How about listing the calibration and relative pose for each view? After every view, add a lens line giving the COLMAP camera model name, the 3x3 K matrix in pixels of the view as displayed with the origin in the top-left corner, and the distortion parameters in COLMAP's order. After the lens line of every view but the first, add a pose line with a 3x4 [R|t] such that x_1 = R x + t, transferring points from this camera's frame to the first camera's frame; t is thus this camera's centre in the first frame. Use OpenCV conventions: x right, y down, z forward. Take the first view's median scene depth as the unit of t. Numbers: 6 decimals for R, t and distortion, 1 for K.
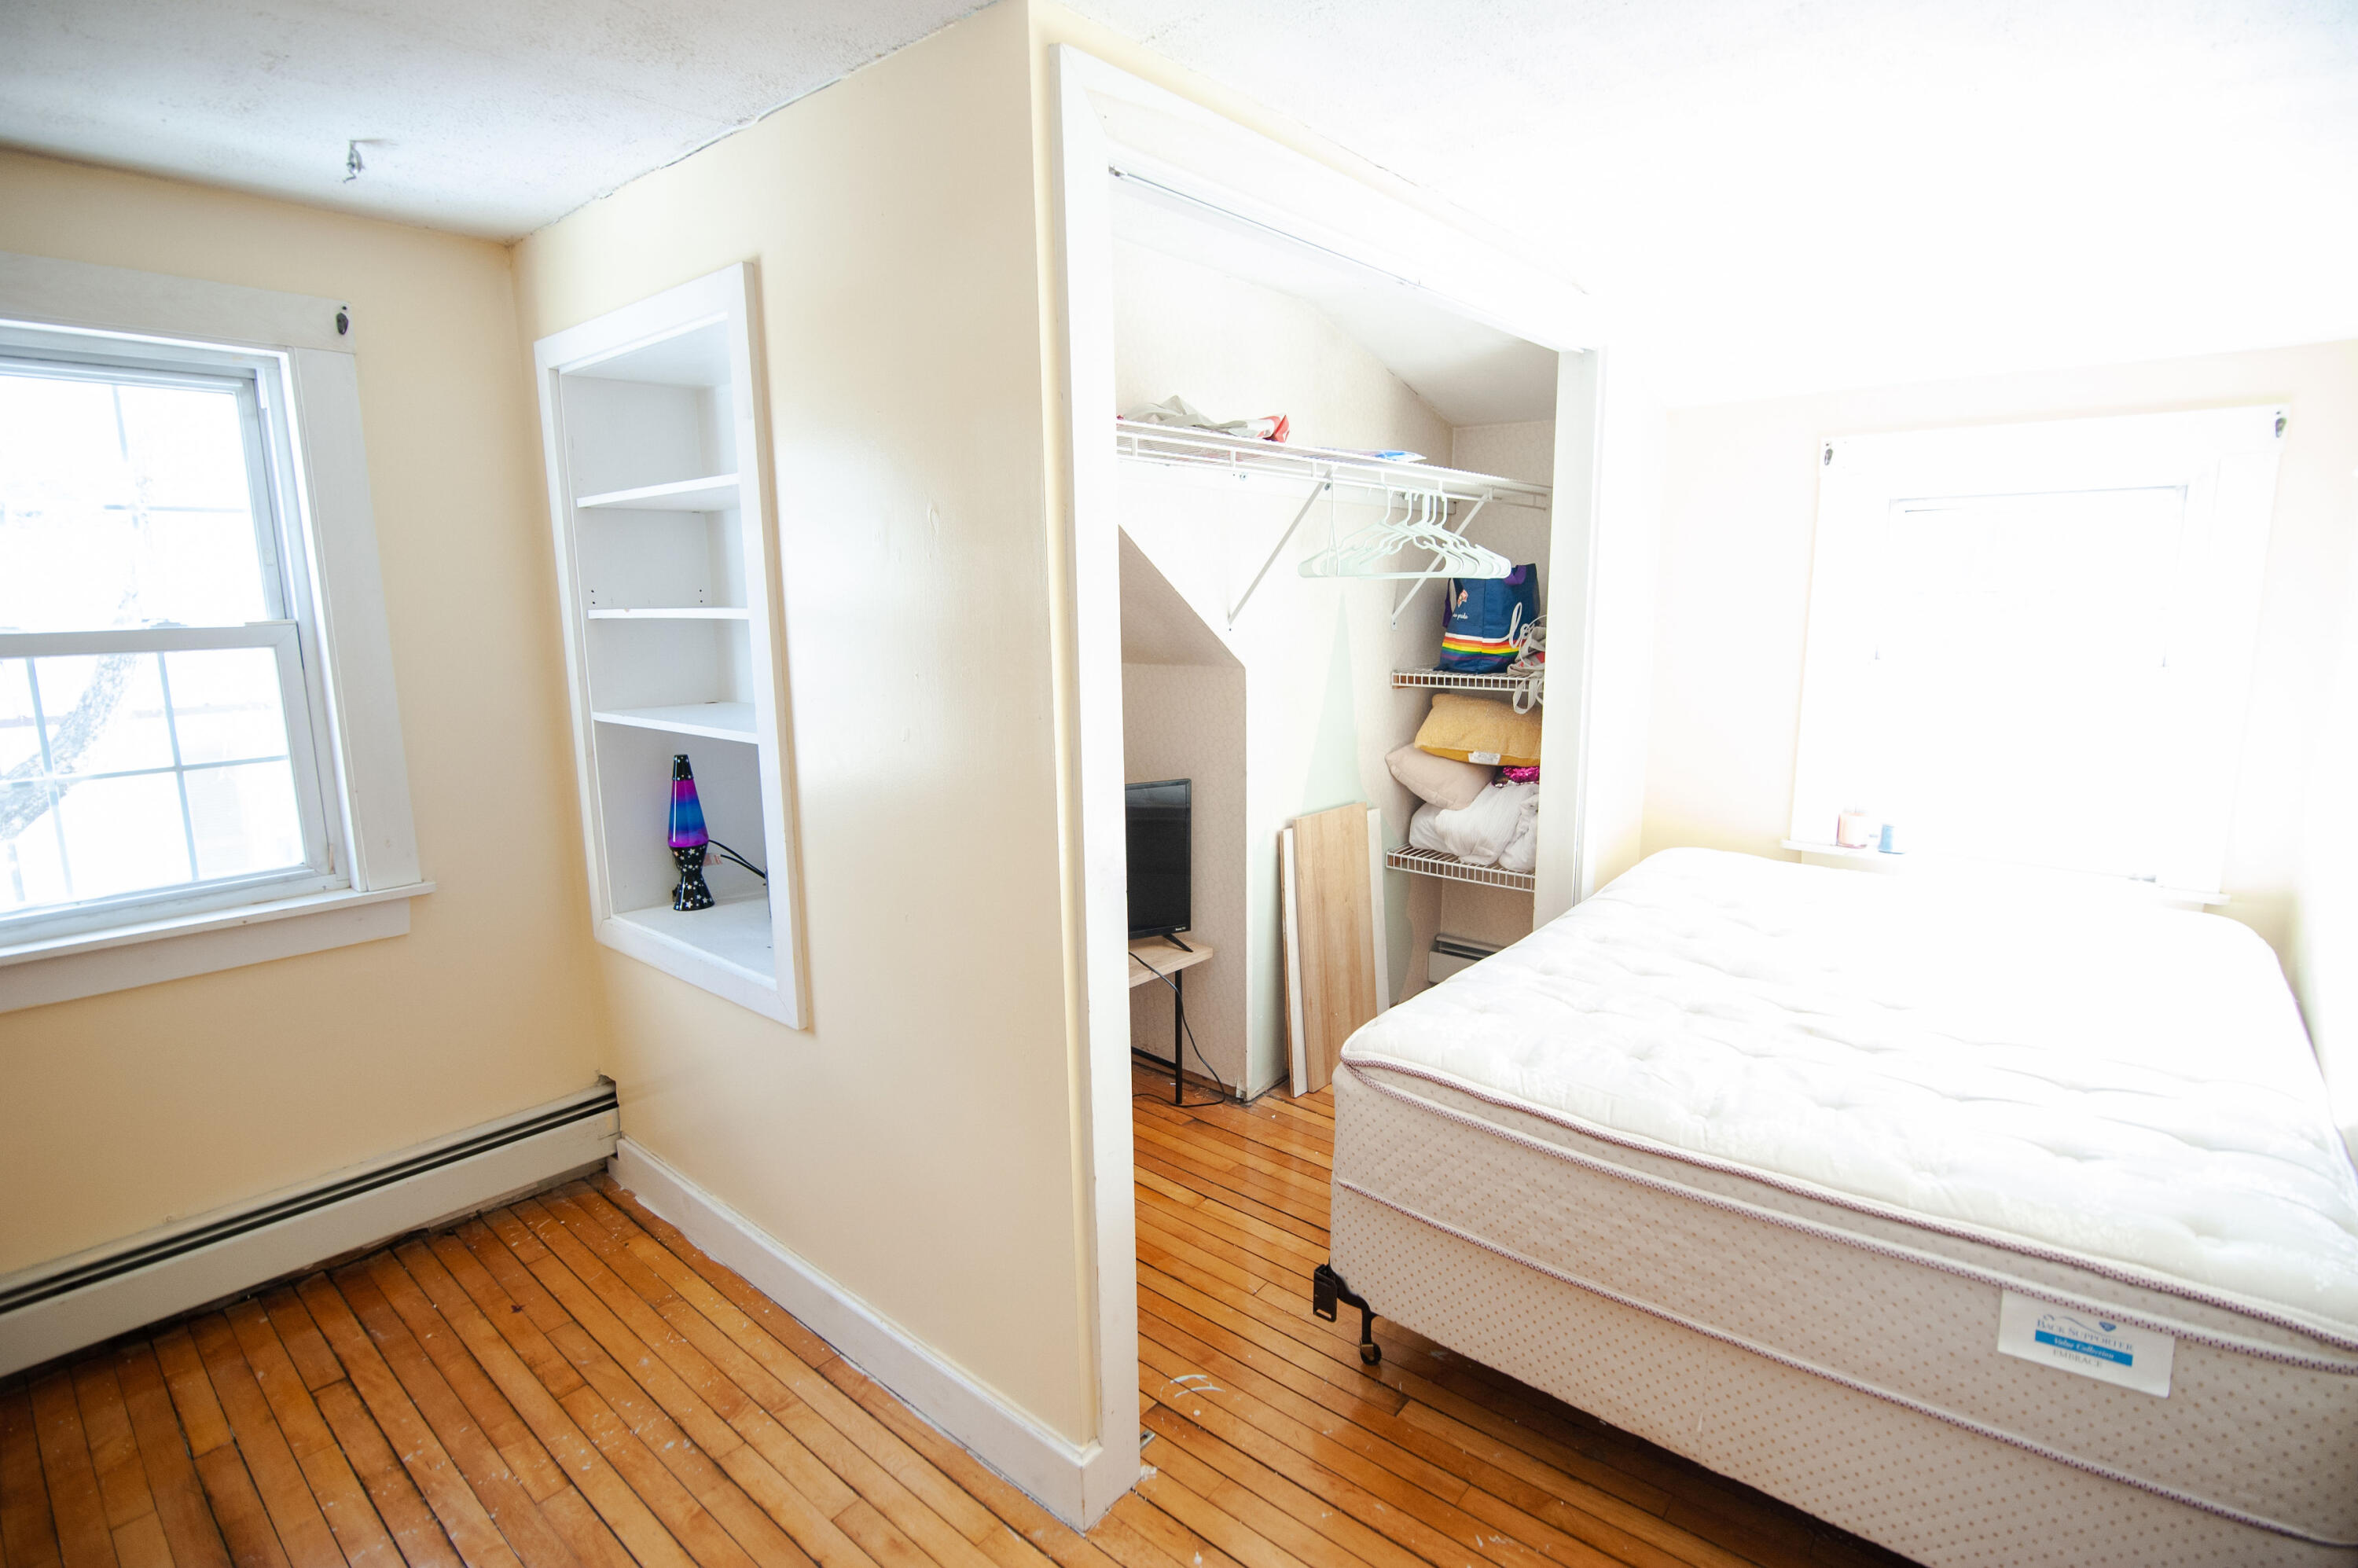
lens RADIAL K [[1138.5, 0, 1171.9], [0, 1138.5, 792.2], [0, 0, 1]] dist [-0.023777, 0.000942]
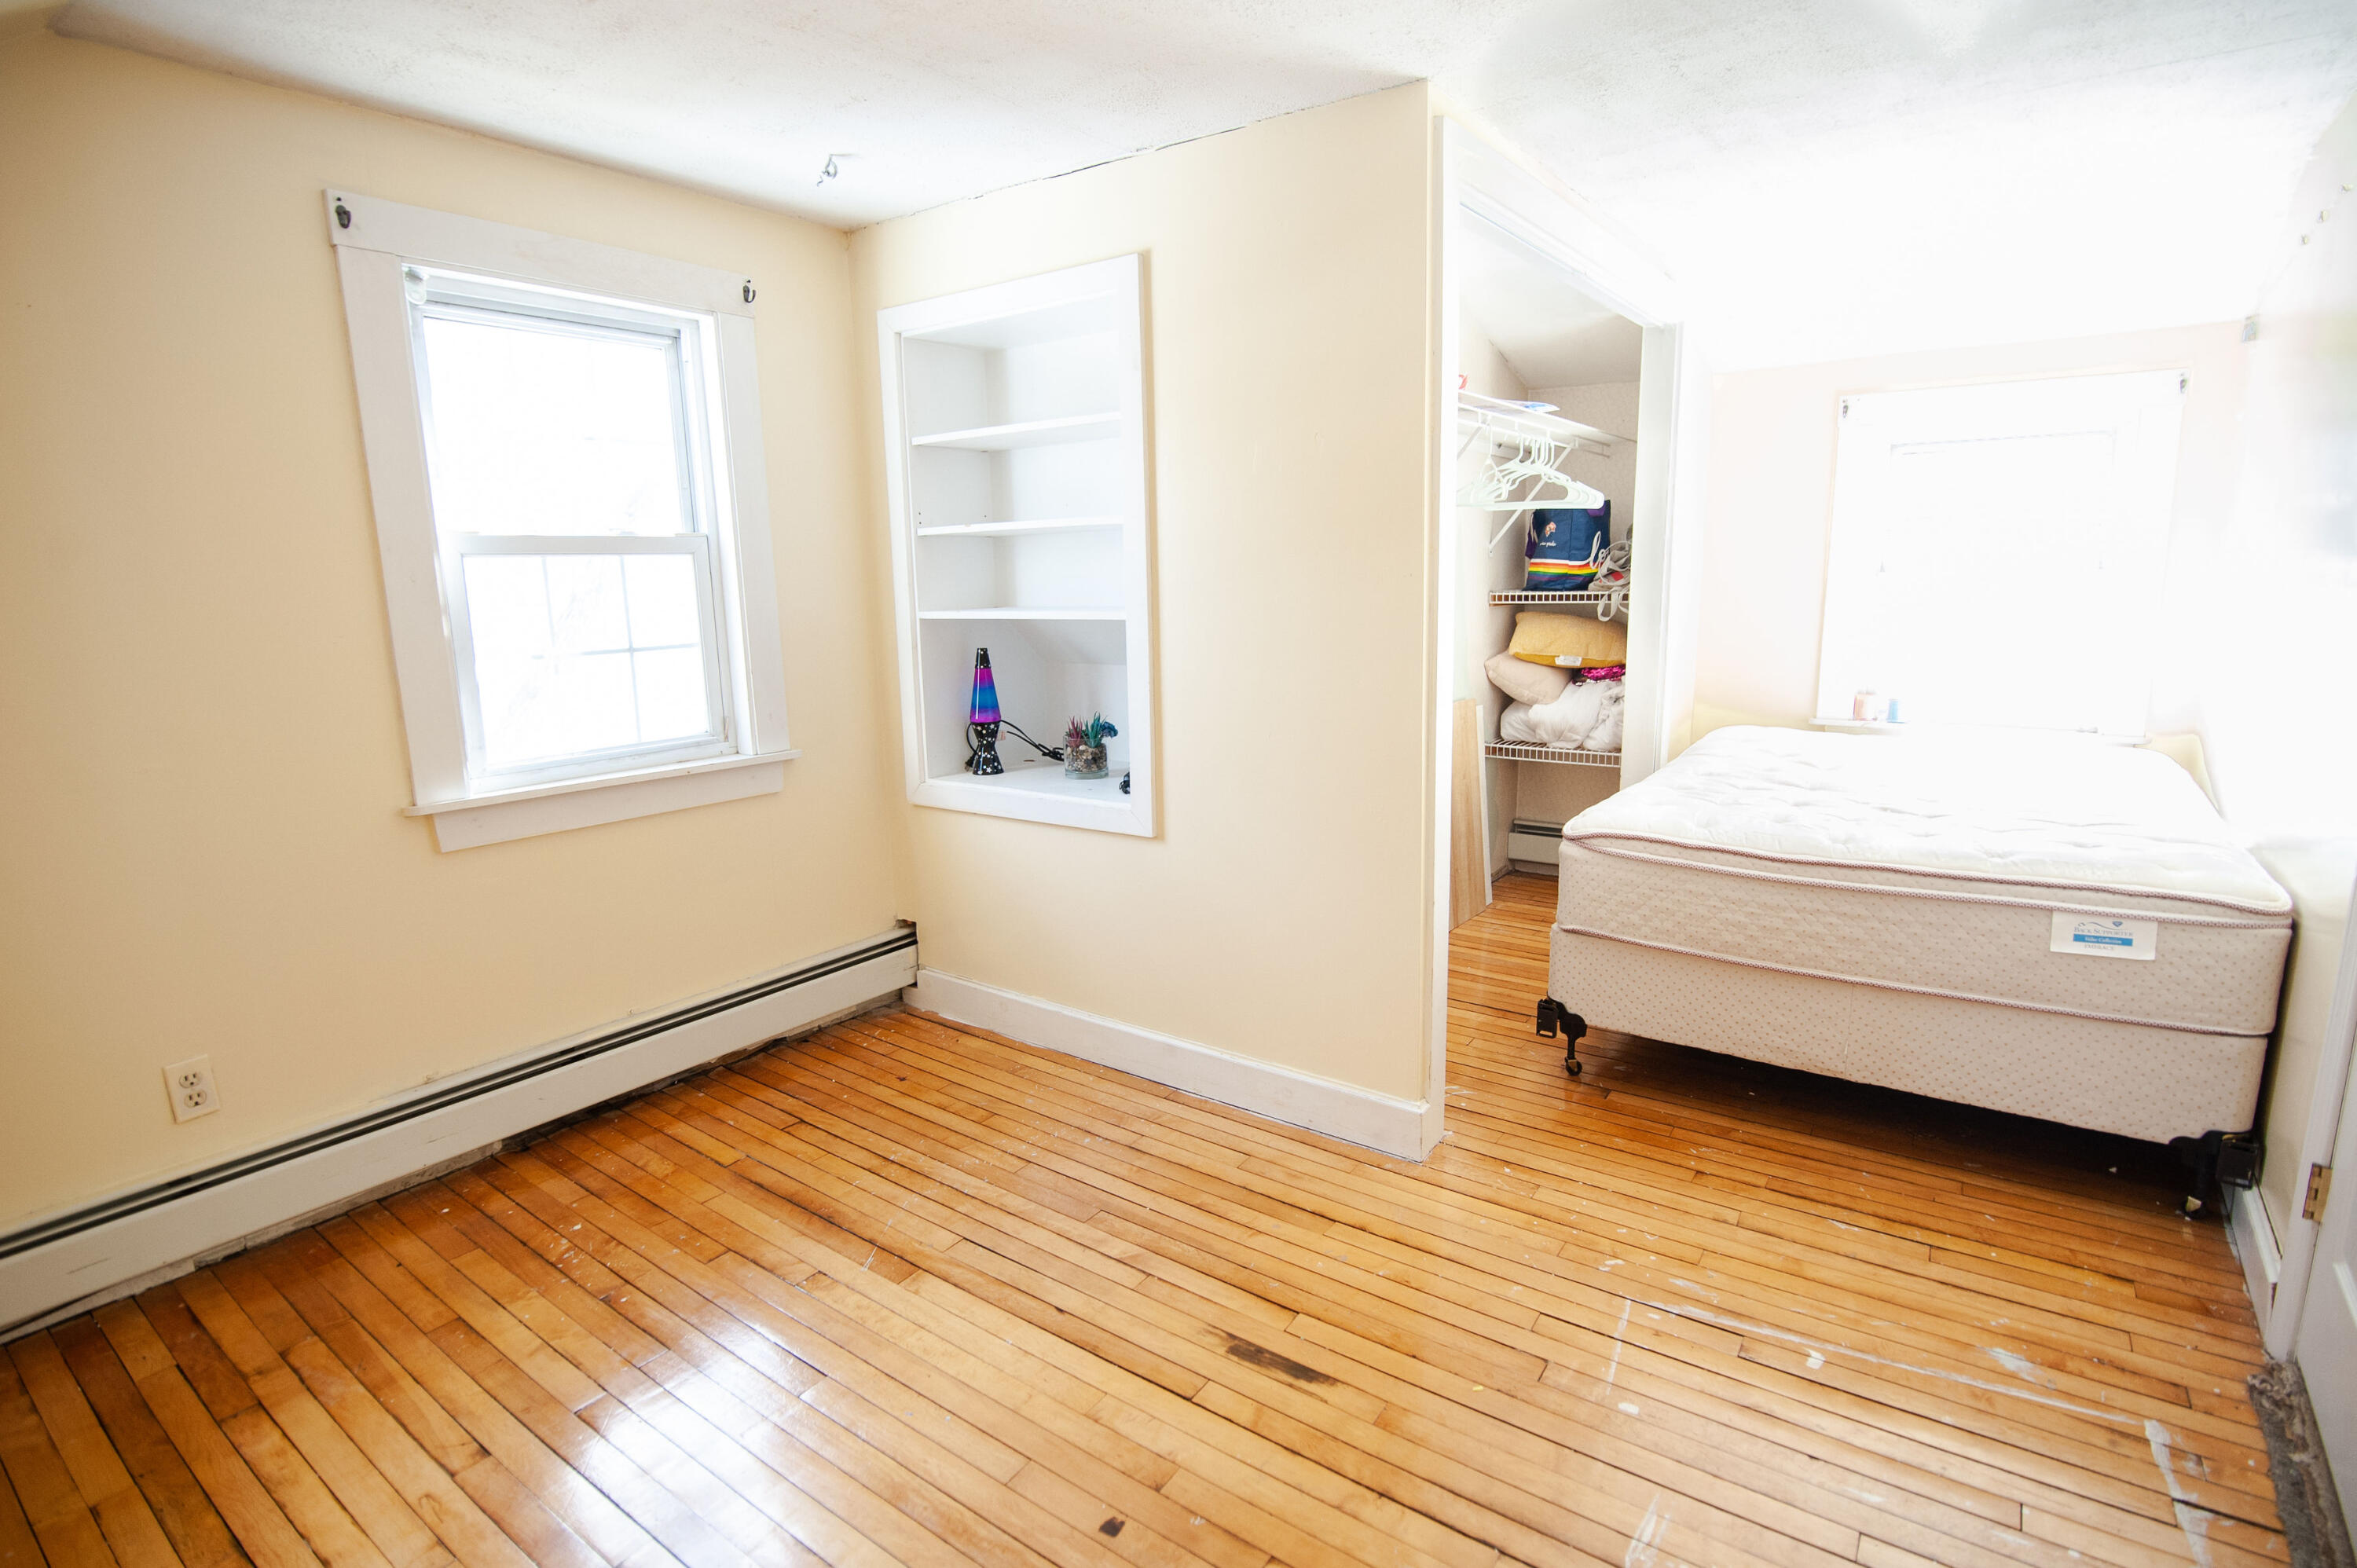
lens RADIAL K [[1162.0, 0, 1172.2], [0, 1162.0, 792.7], [0, 0, 1]] dist [-0.023438, -0.000713]
pose [[0.996916, -0.024195, 0.074648, -0.361488], [0.023338, 0.999652, 0.012329, 0.126803], [-0.074921, -0.010549, 0.997134, -0.308786]]
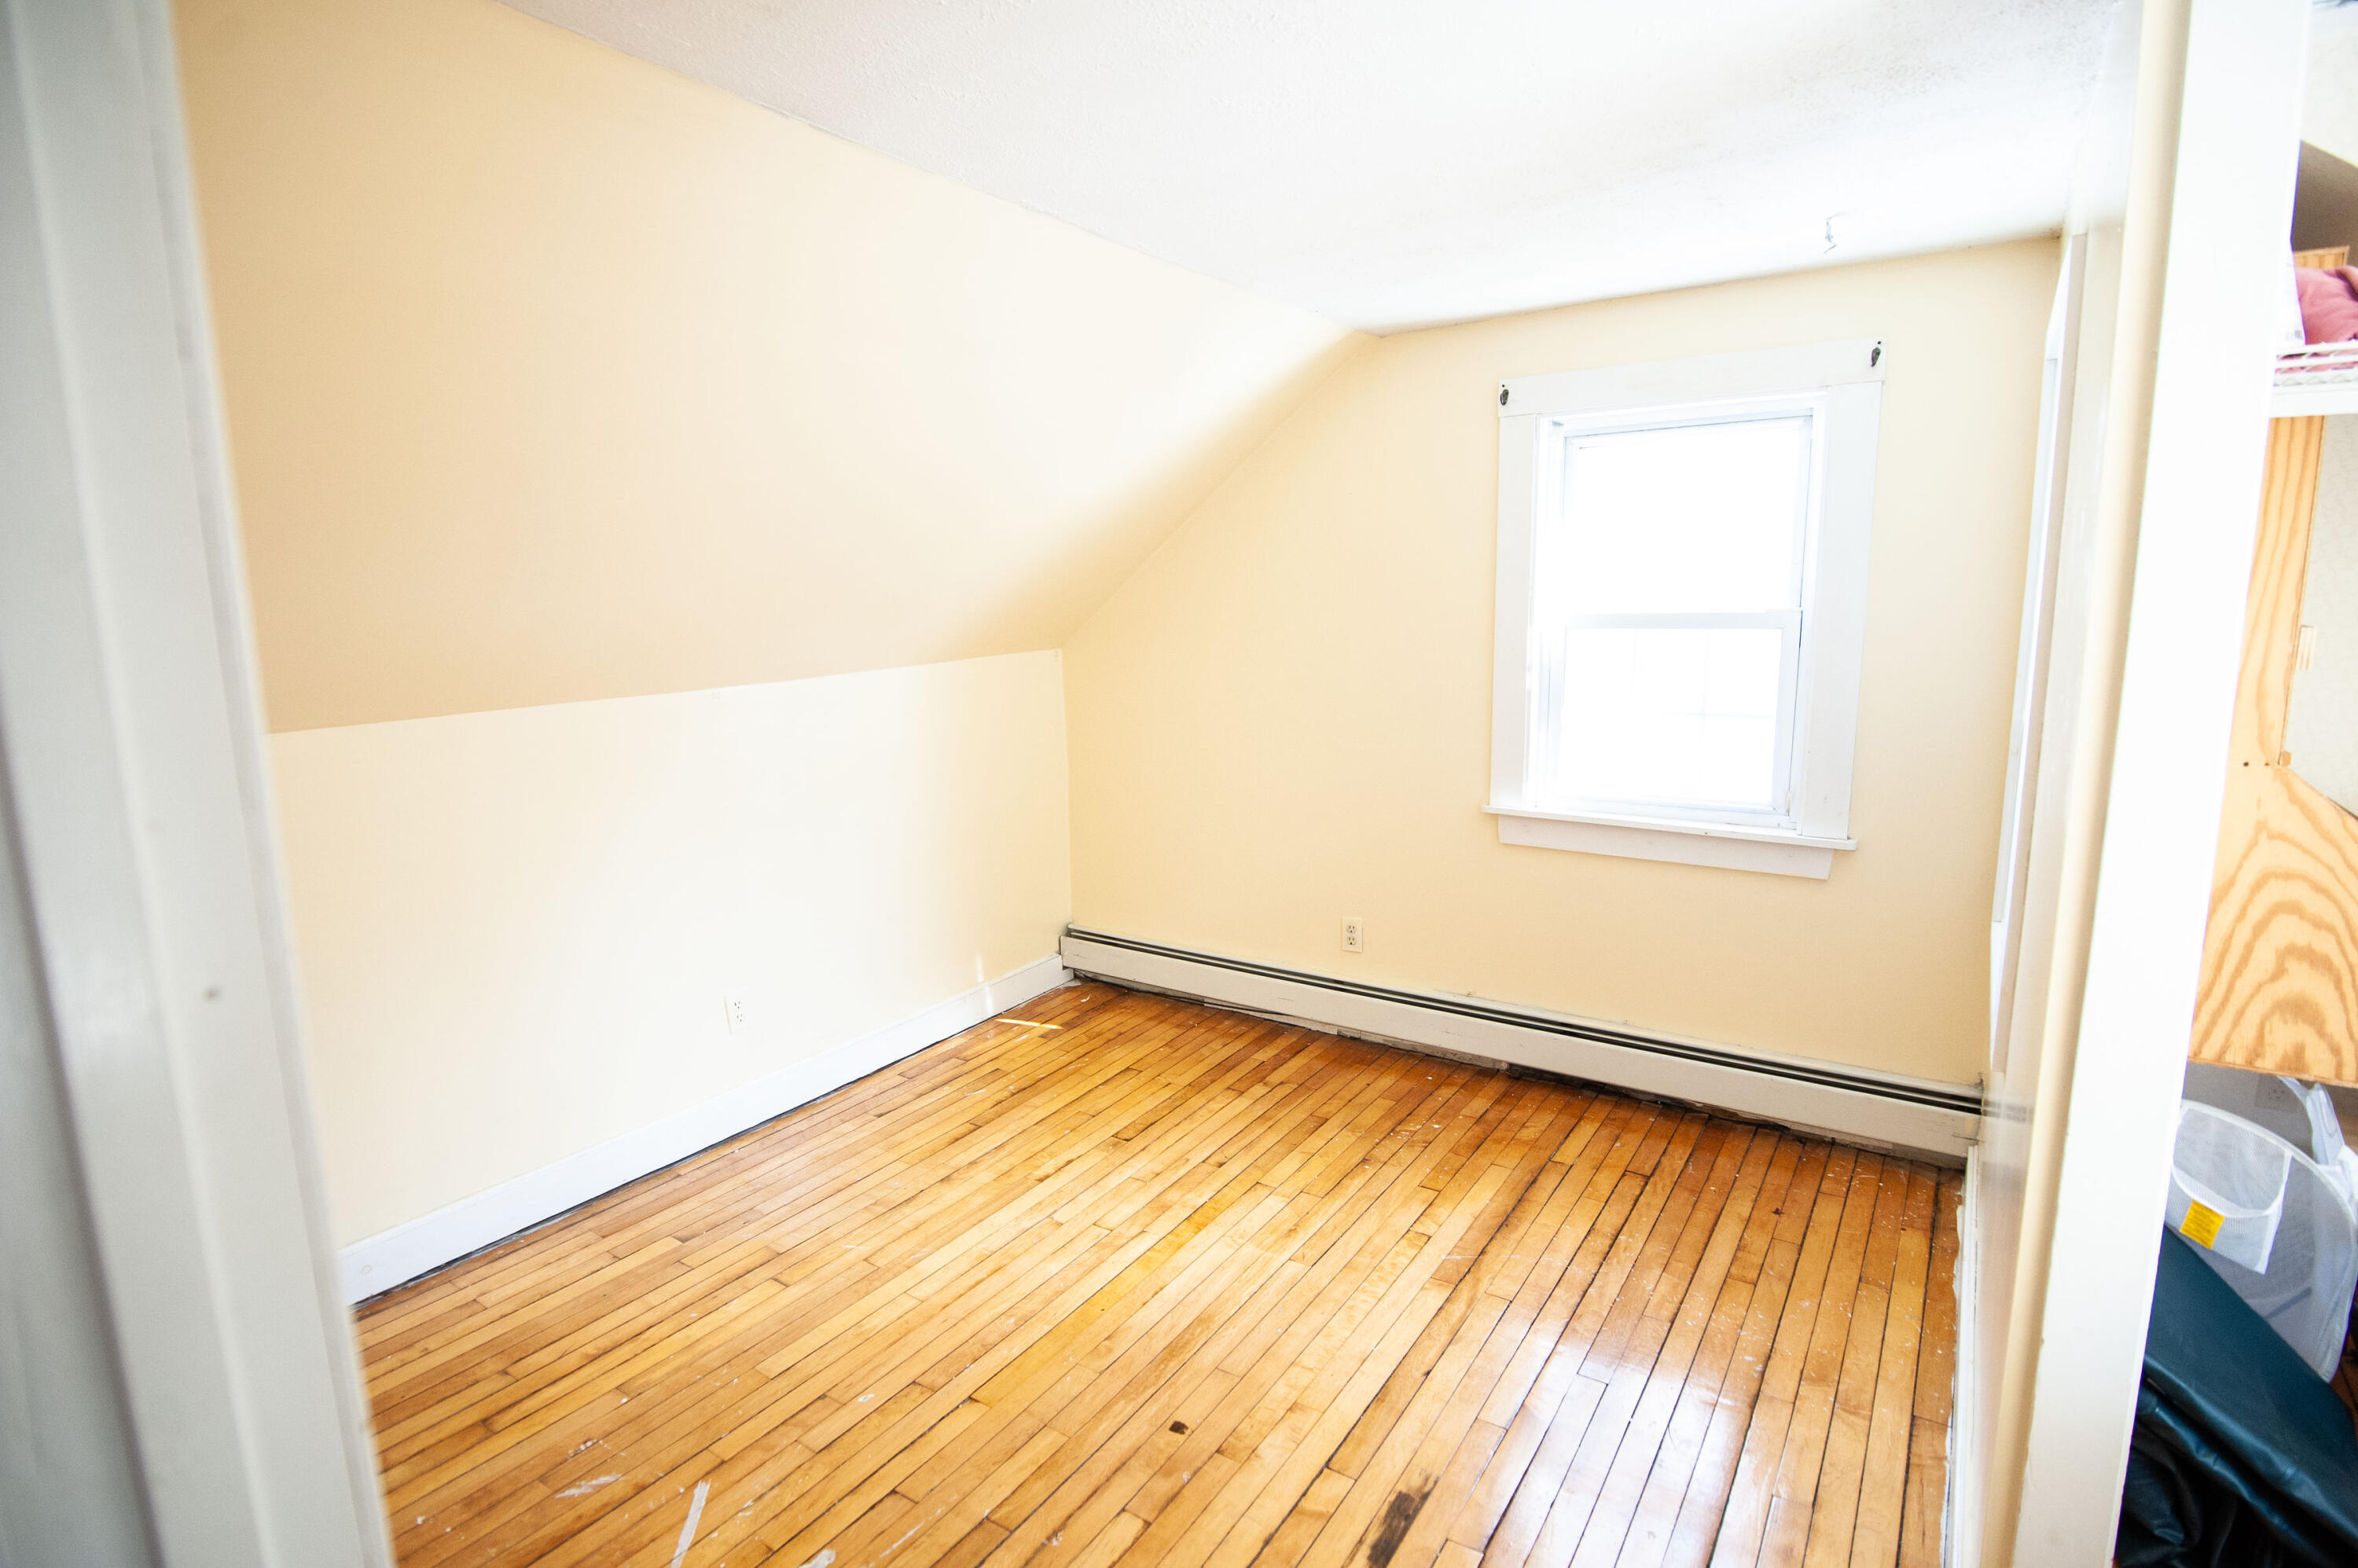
lens RADIAL K [[1162.5, 0, 1172.7], [0, 1162.5, 792.8], [0, 0, 1]] dist [-0.023438, -0.000713]
pose [[0.102404, 0.174699, -0.979282, 0.422187], [-0.155512, 0.975165, 0.157702, -0.046900], [0.982512, 0.136141, 0.127028, 0.180173]]
